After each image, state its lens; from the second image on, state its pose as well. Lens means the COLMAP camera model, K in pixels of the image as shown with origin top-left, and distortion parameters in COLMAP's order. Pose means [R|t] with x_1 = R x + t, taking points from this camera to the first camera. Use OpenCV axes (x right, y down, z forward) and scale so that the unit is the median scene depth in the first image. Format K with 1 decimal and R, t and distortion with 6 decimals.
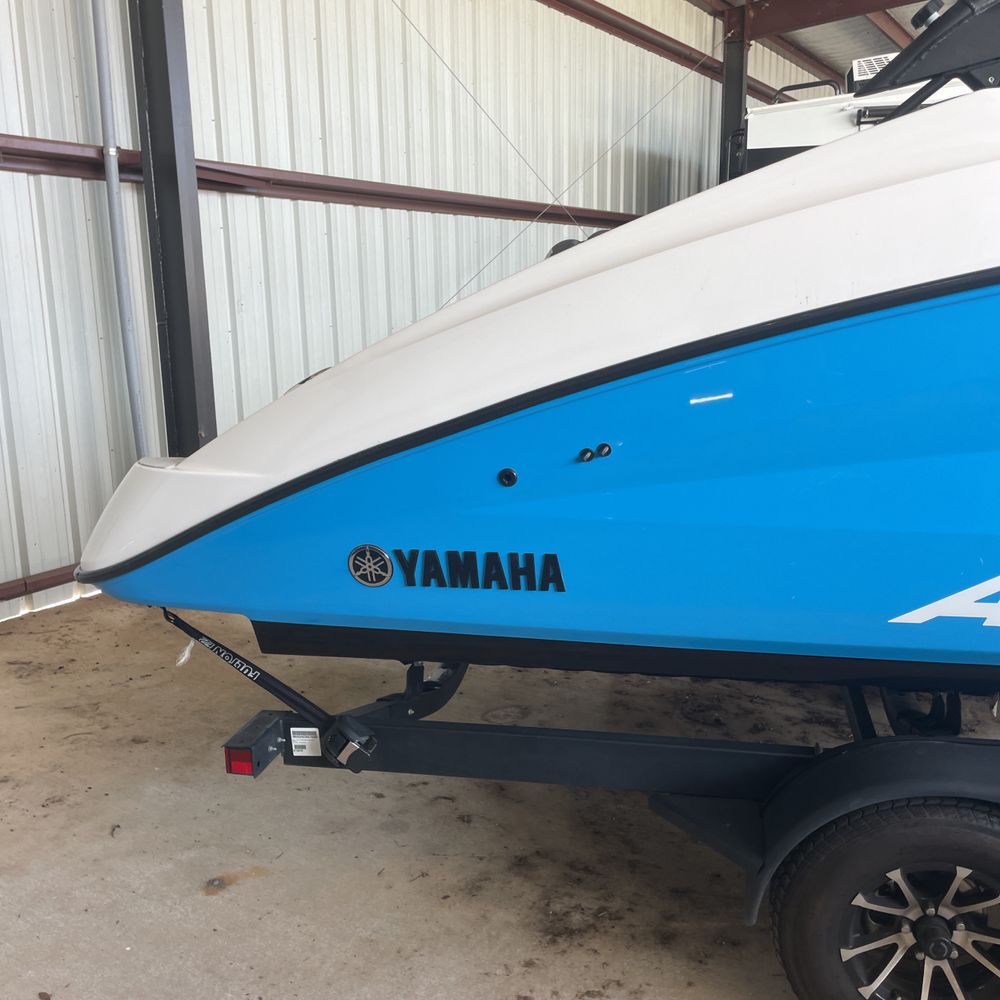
lens RADIAL K [[1020.7, 0, 505.7], [0, 1020.7, 507.4], [0, 0, 1]] dist [0.047739, 0.000000]
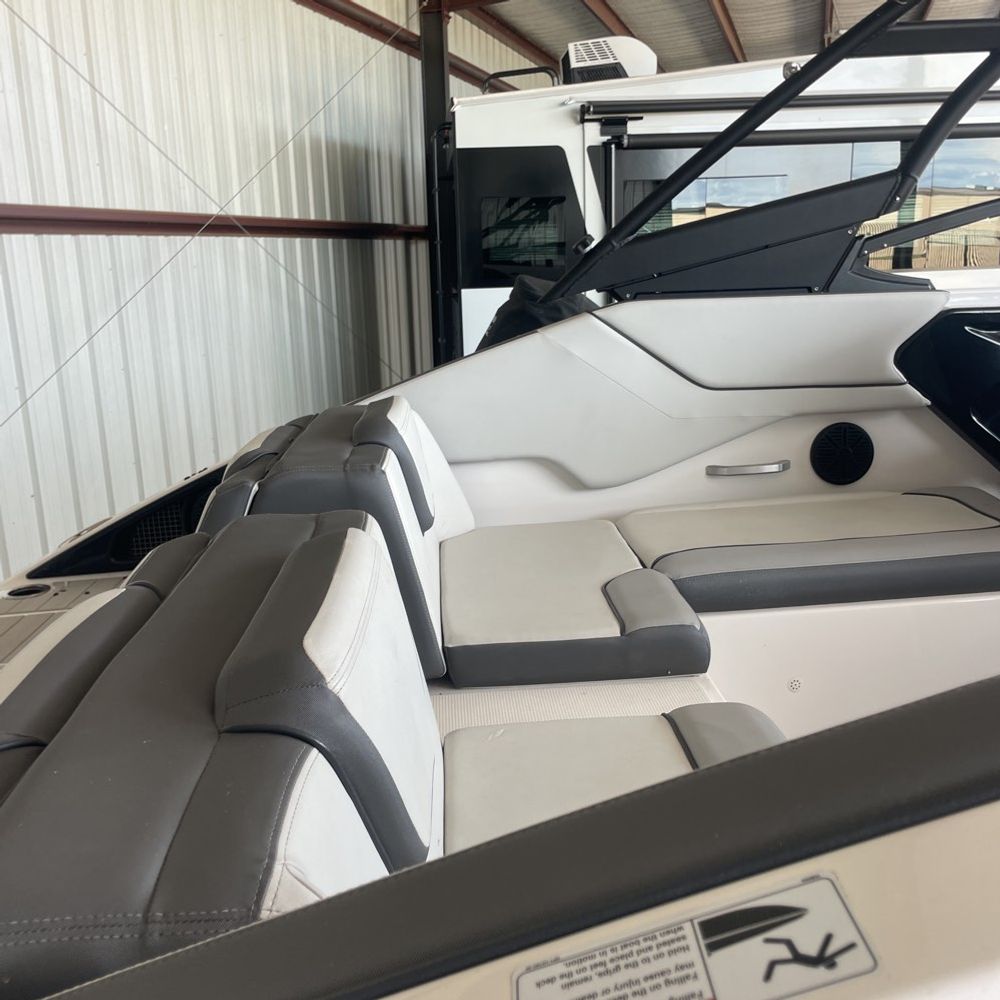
lens RADIAL K [[1020.7, 0, 476.8], [0, 1020.7, 505.4], [0, 0, 1]] dist [0.047739, 0.000000]
pose [[0.970380, -0.069089, 0.231493, 0.035001], [0.062004, 0.997362, 0.037748, -0.080605], [-0.233490, -0.022276, 0.972104, 0.165999]]
